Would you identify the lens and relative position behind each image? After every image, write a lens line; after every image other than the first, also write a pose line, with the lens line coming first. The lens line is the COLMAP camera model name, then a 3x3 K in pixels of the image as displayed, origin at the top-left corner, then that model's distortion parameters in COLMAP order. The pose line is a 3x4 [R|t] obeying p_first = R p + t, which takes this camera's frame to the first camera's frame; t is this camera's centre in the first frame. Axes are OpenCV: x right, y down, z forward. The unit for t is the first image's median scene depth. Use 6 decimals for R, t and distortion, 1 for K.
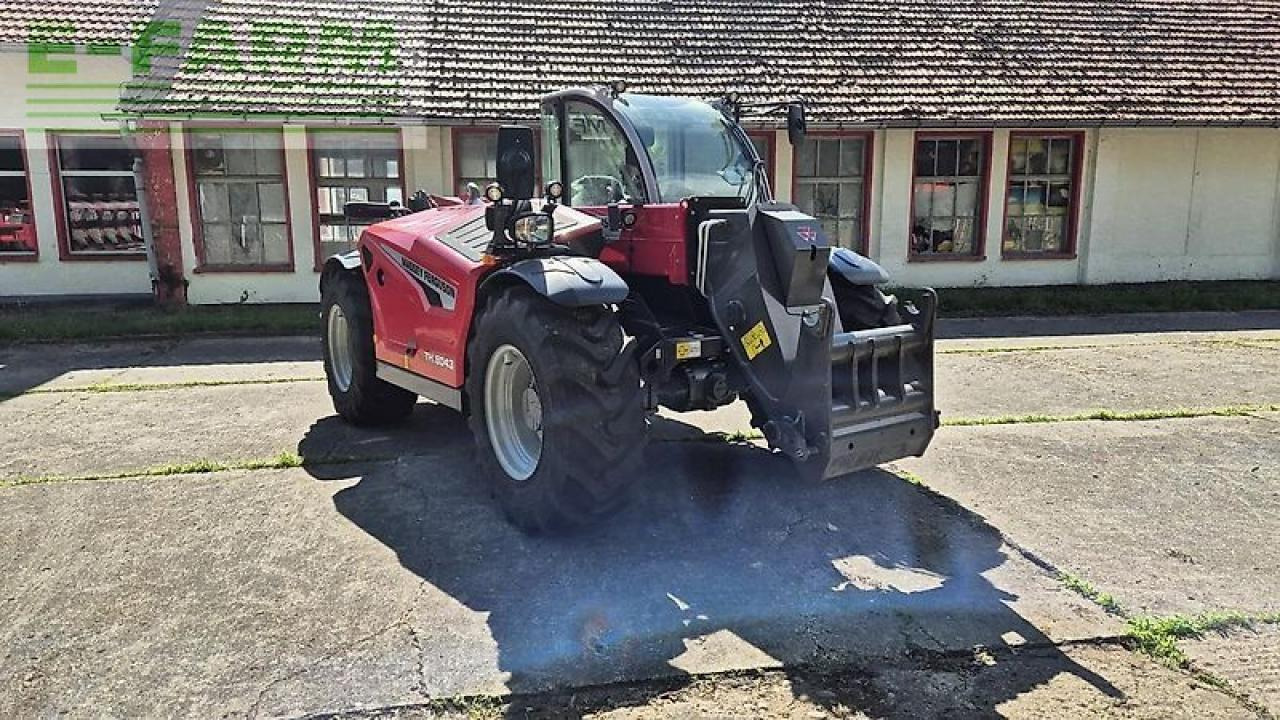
lens RADIAL K [[876.3, 0, 643.9], [0, 876.3, 363.5], [0, 0, 1]] dist [0.072699, -0.060688]
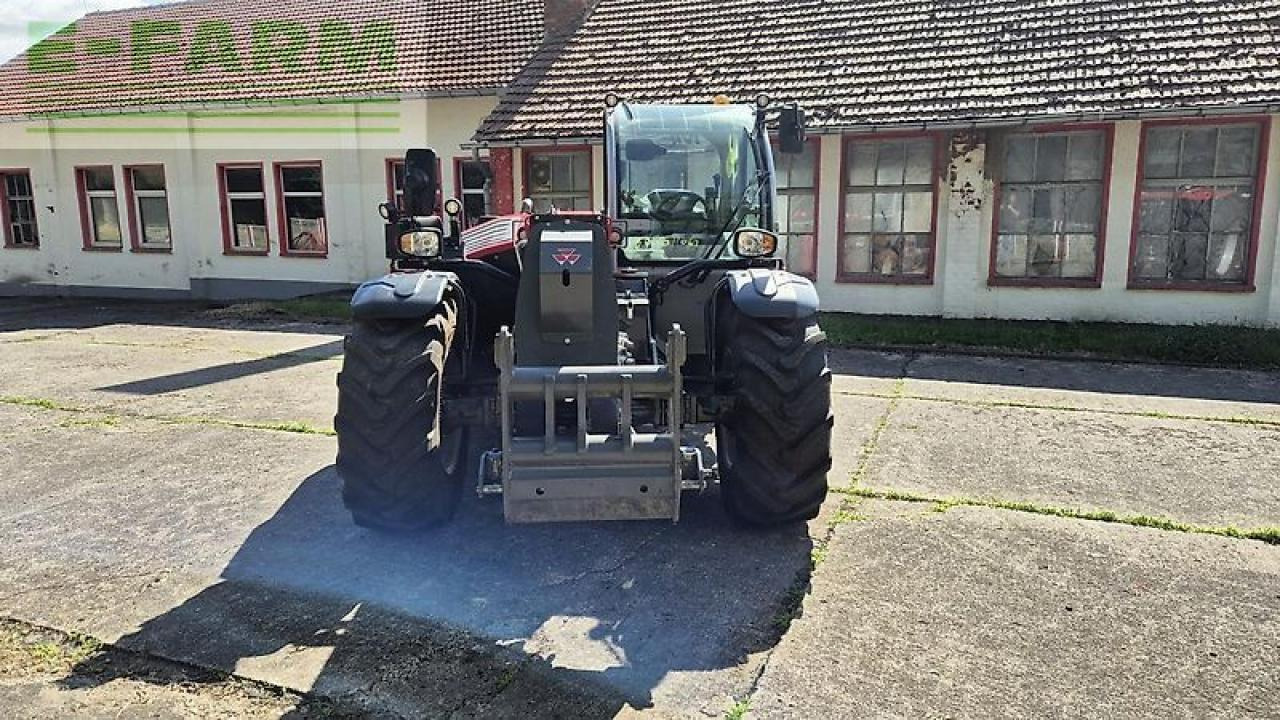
lens RADIAL K [[876.3, 0, 629.3], [0, 876.3, 360.6], [0, 0, 1]] dist [0.072699, -0.060688]
pose [[0.836729, 0.091440, -0.539929, 0.275740], [-0.097156, 0.995107, 0.017964, -0.022705], [0.538930, 0.037426, 0.841519, 0.099201]]
